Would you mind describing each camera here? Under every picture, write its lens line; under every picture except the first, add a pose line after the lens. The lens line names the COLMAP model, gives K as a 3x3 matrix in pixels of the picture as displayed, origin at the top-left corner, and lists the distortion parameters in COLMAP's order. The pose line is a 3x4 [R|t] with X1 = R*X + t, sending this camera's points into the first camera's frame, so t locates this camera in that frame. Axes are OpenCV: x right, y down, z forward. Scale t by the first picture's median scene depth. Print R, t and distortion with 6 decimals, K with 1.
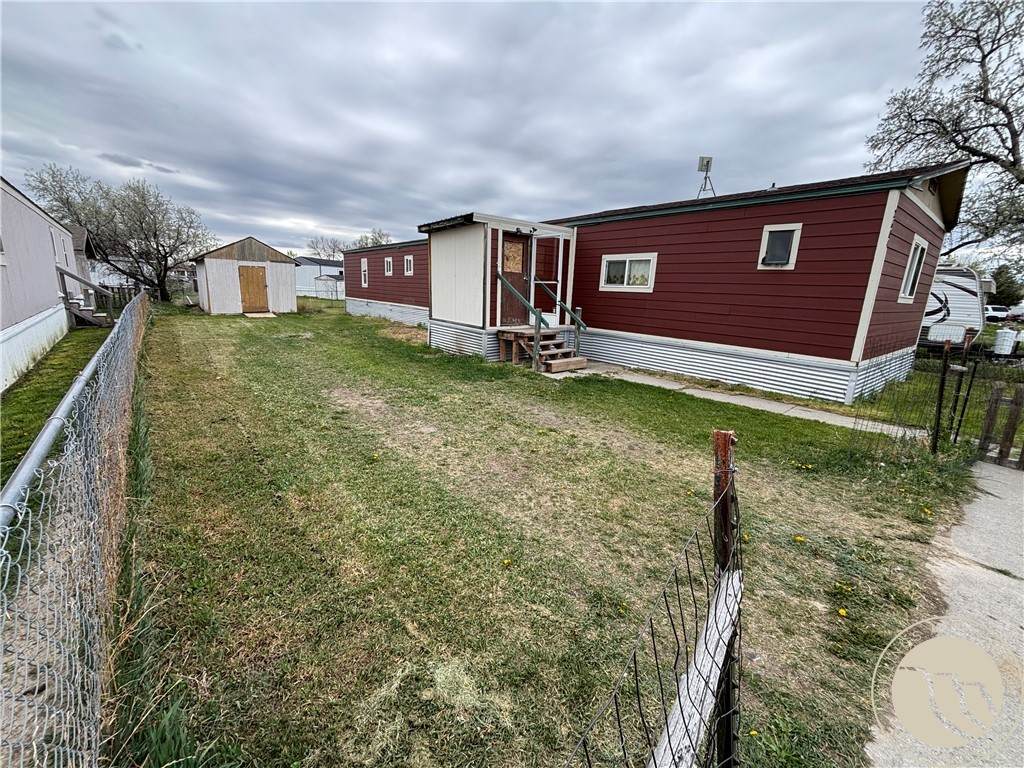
lens RADIAL K [[397.5, 0, 512.0], [0, 397.5, 384.0], [0, 0, 1]] dist [-0.002555, -0.000155]
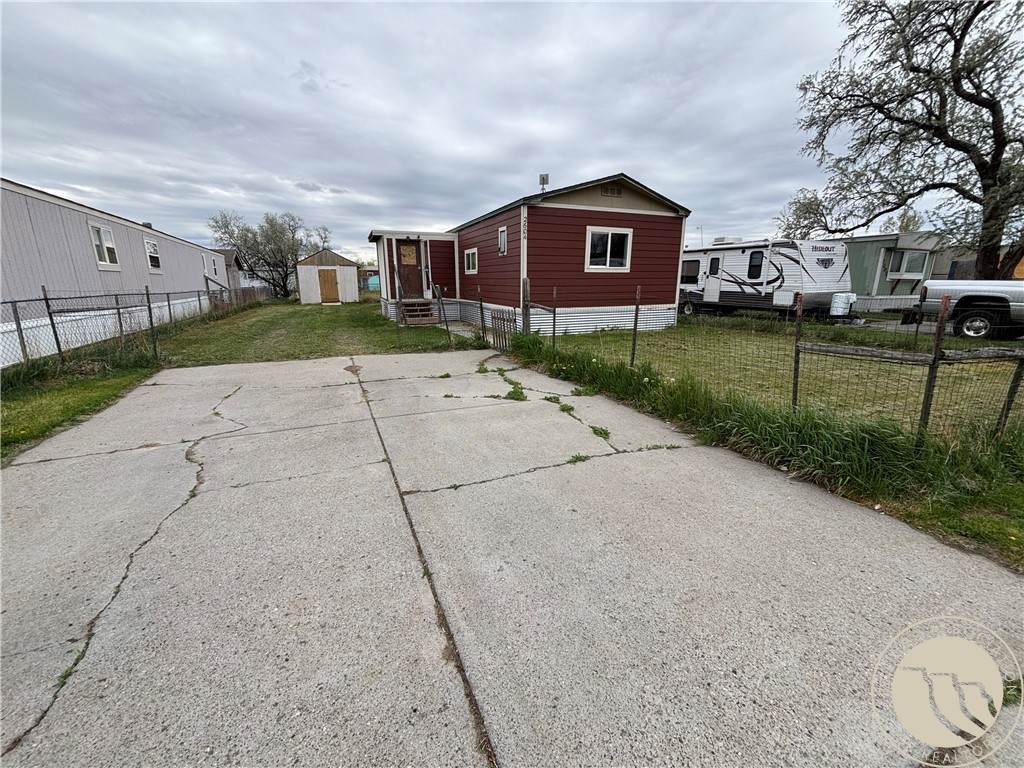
lens RADIAL K [[397.5, 0, 512.0], [0, 397.5, 384.0], [0, 0, 1]] dist [-0.002555, -0.000155]
pose [[0.959869, 0.031947, -0.278623, 0.688258], [-0.028422, 0.999457, 0.016681, 0.125360], [0.279005, -0.008093, 0.960256, -0.328242]]
